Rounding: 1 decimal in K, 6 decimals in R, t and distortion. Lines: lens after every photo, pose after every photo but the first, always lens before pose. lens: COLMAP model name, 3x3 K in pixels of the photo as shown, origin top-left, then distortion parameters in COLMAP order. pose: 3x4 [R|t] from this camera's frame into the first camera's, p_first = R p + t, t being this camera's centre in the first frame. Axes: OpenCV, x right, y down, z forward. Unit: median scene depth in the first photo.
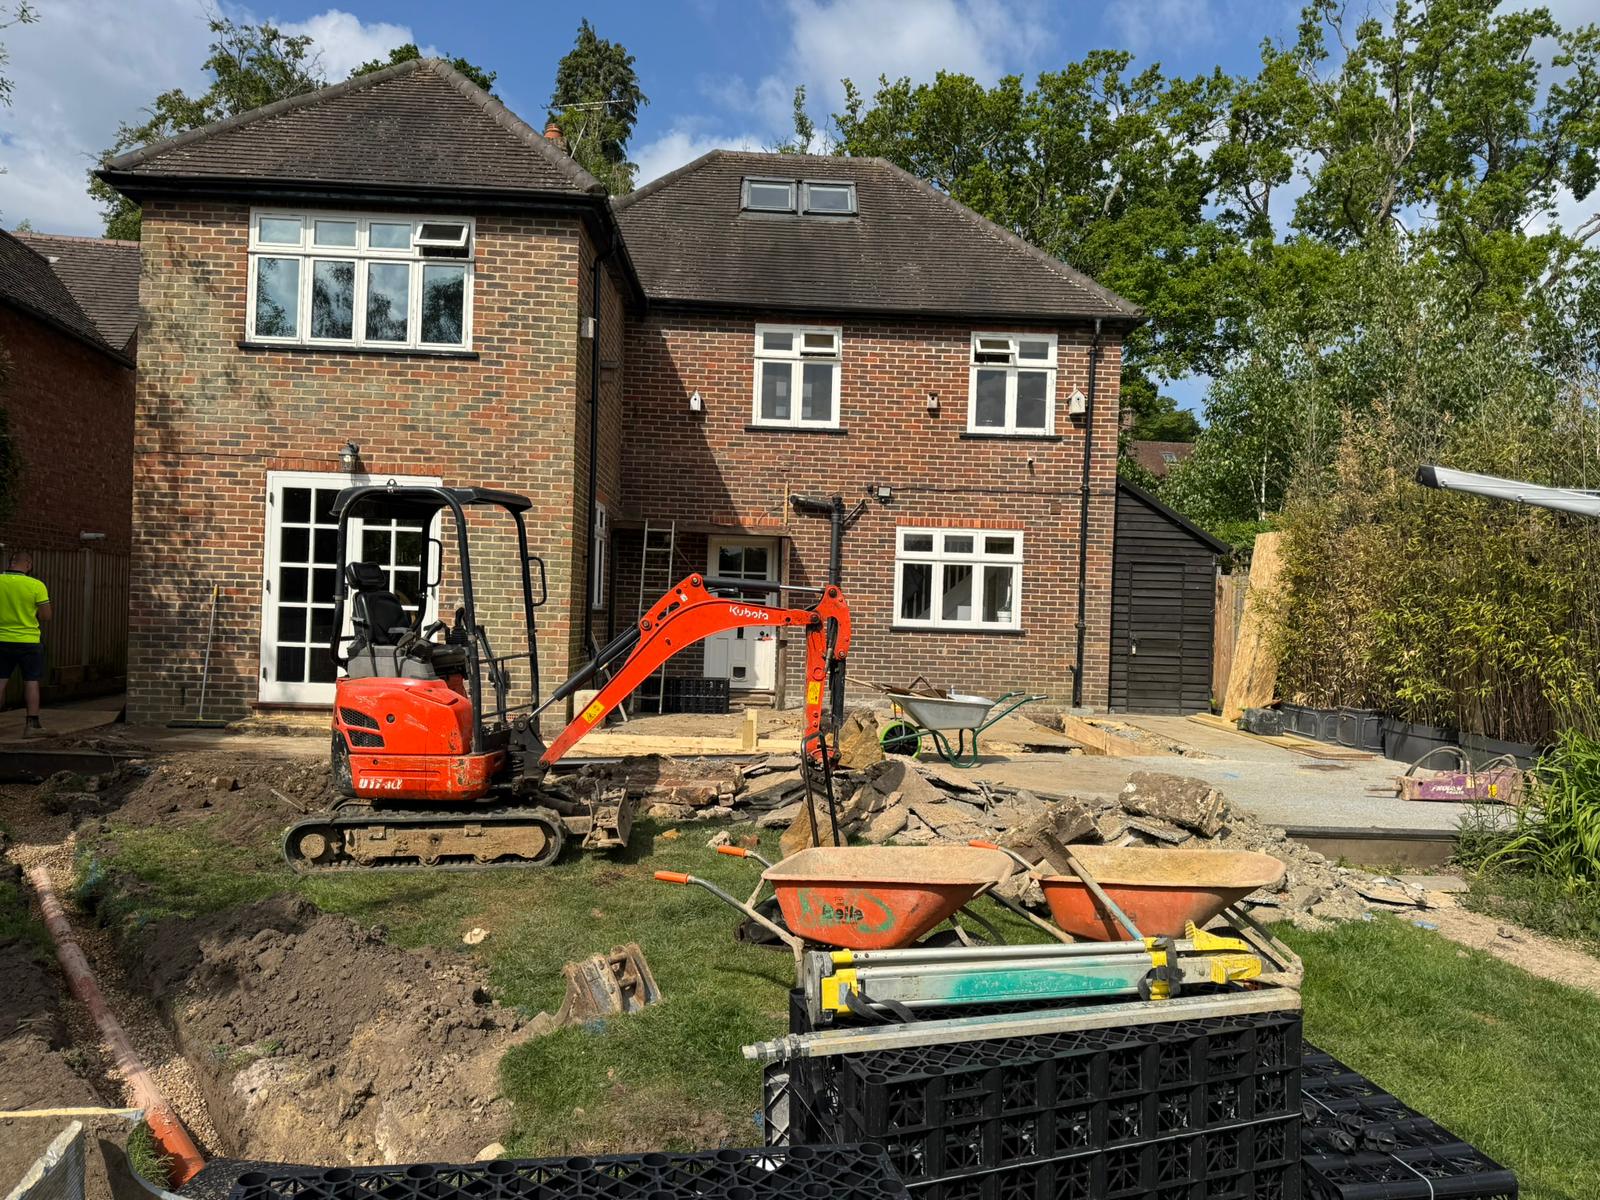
lens RADIAL K [[1097.9, 0, 800.0], [0, 1097.9, 600.0], [0, 0, 1]] dist [0.171055, -0.315195]
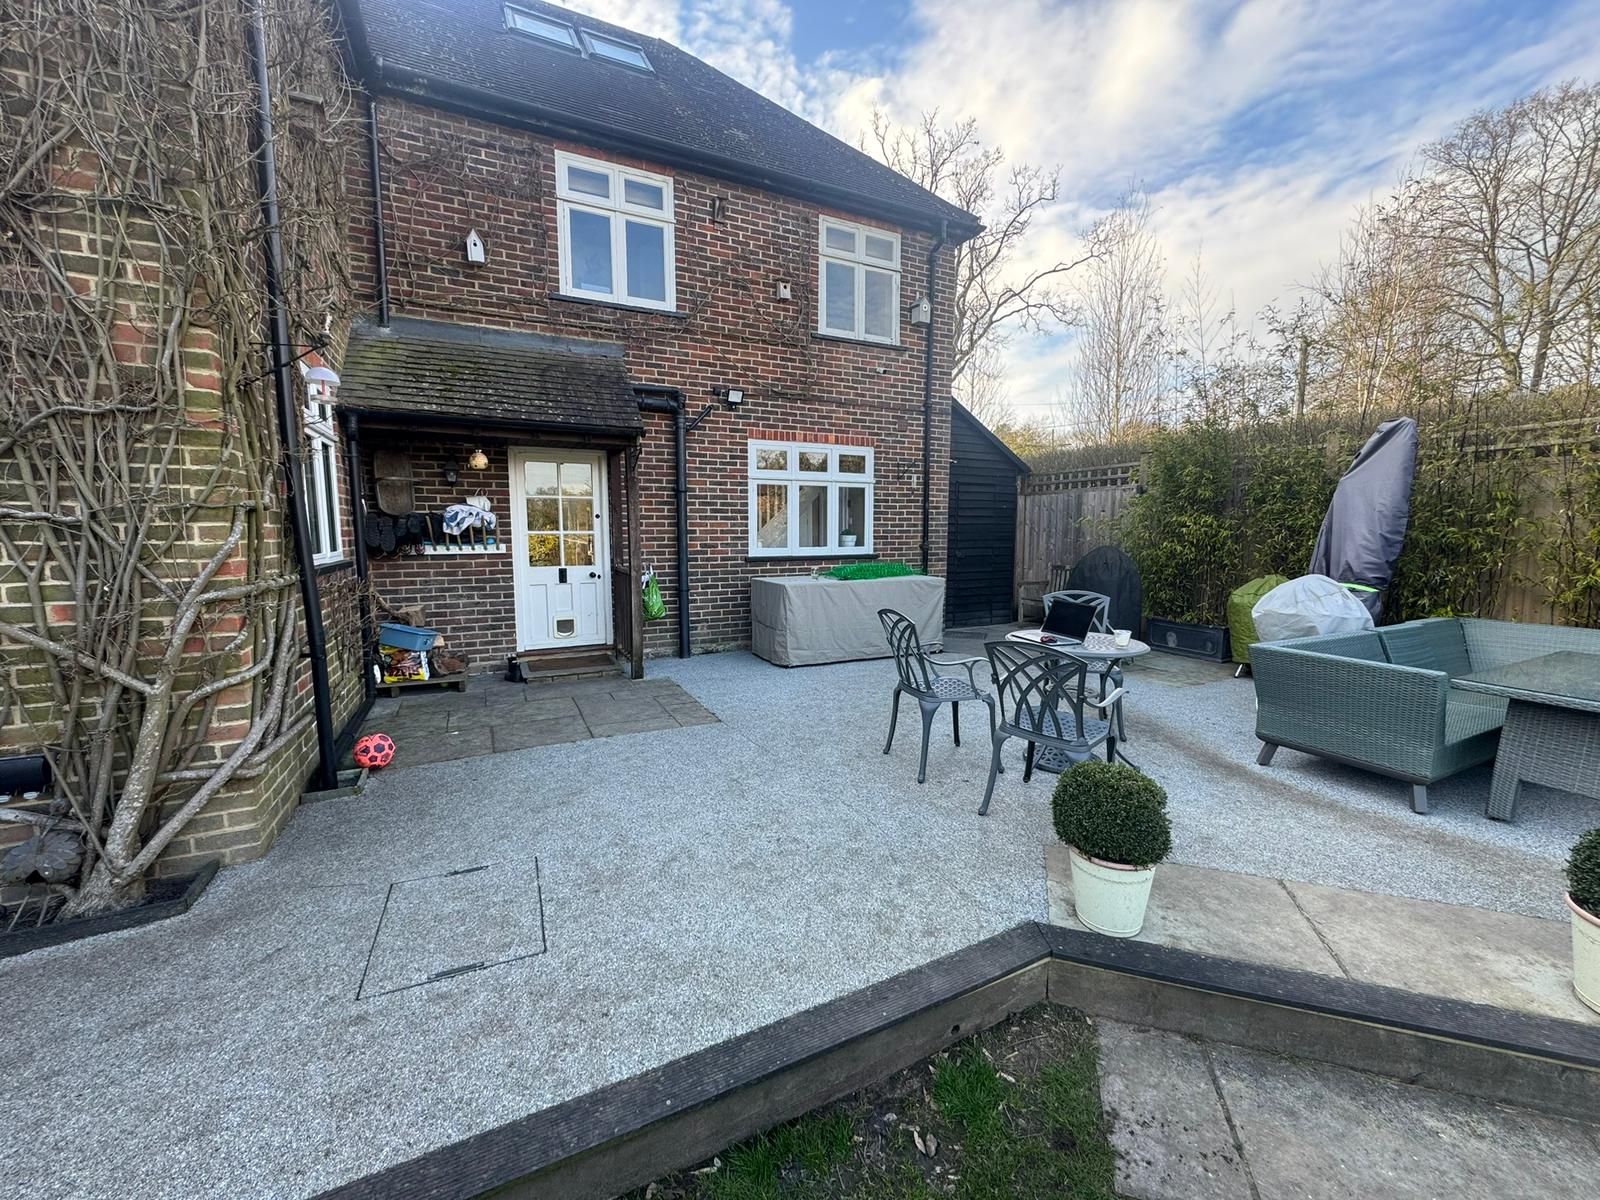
lens RADIAL K [[634.9, 0, 798.9], [0, 634.9, 596.0], [0, 0, 1]] dist [-0.002325, -0.000130]
pose [[0.910209, -0.076485, 0.407026, -0.085909], [0.025039, 0.991164, 0.130260, -0.010166], [-0.413392, -0.108373, 0.904081, 0.526666]]
